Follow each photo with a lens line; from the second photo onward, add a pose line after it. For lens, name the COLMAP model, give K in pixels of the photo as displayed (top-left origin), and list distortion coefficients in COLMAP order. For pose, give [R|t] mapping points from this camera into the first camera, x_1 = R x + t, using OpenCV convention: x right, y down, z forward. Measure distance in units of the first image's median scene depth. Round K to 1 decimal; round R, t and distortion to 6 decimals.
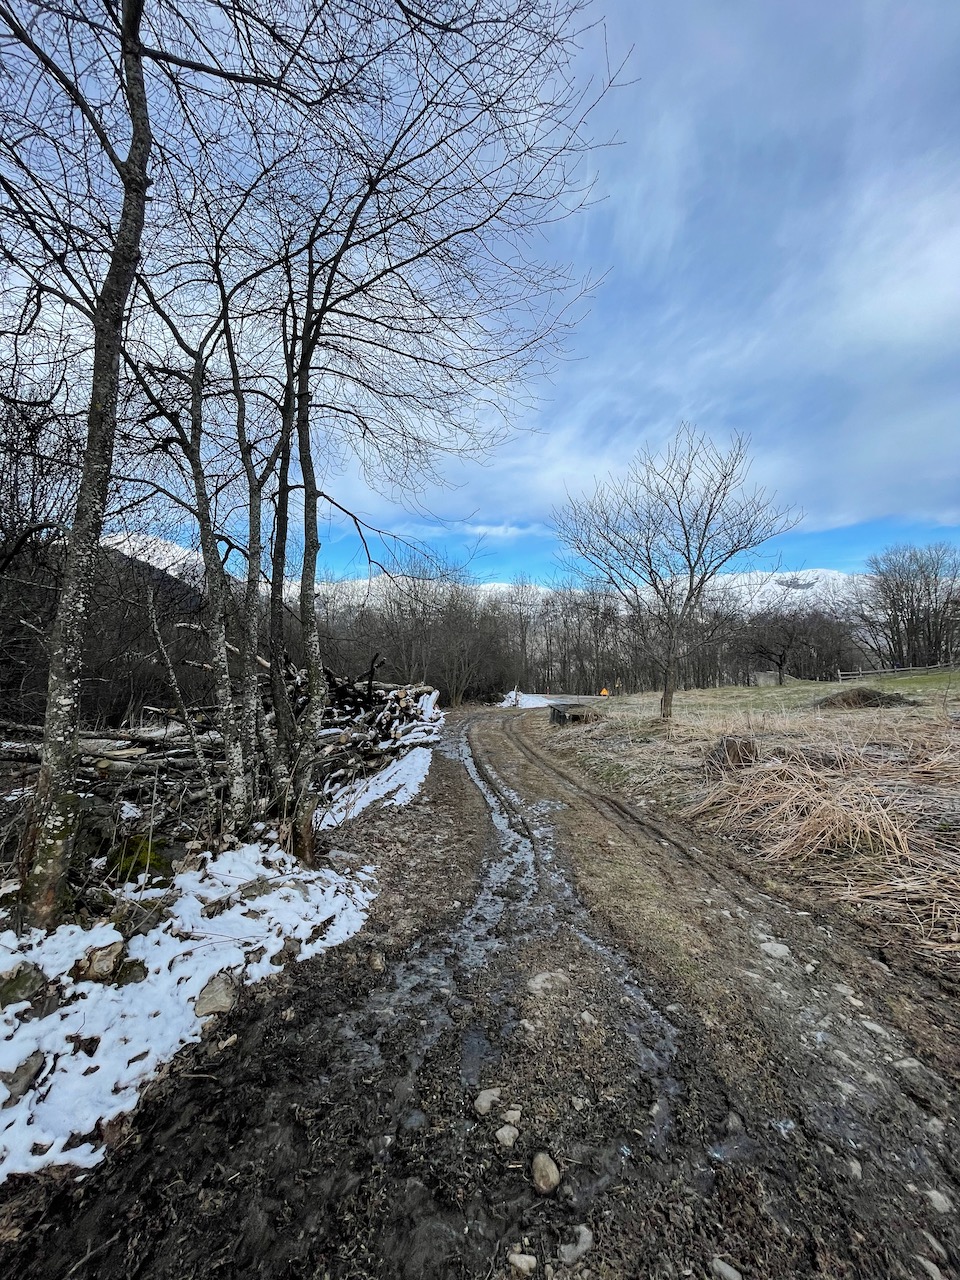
lens RADIAL K [[512.7, 0, 474.5], [0, 512.7, 646.0], [0, 0, 1]] dist [0.000478, 0.000143]
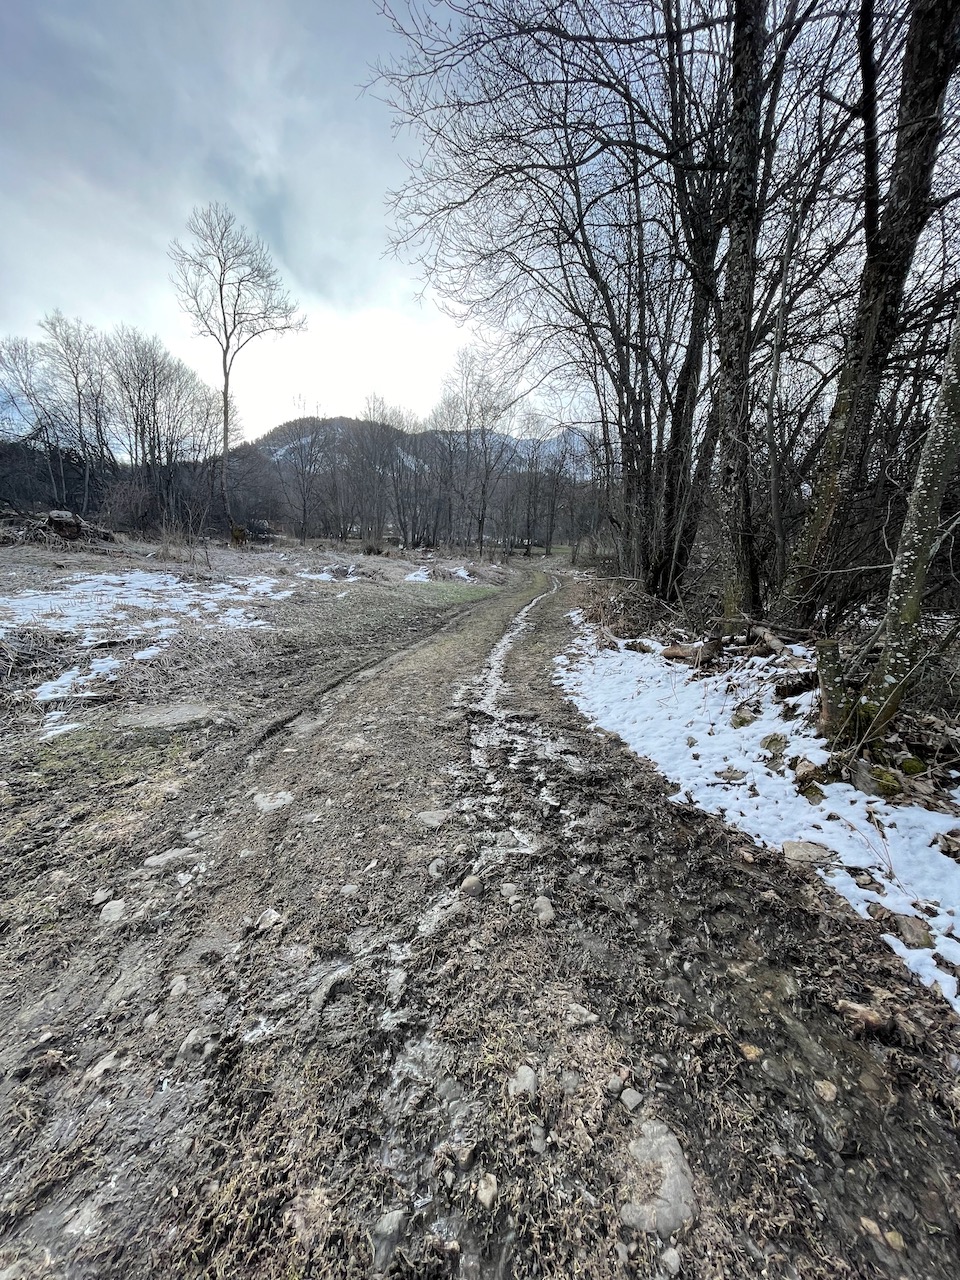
lens RADIAL K [[512.7, 0, 480.4], [0, 512.7, 636.6], [0, 0, 1]] dist [0.000478, 0.000143]
pose [[-0.825164, 0.095653, -0.556735, 0.601298], [0.031113, 0.991759, 0.124282, 0.083374], [0.564035, 0.085232, -0.821340, 1.454936]]
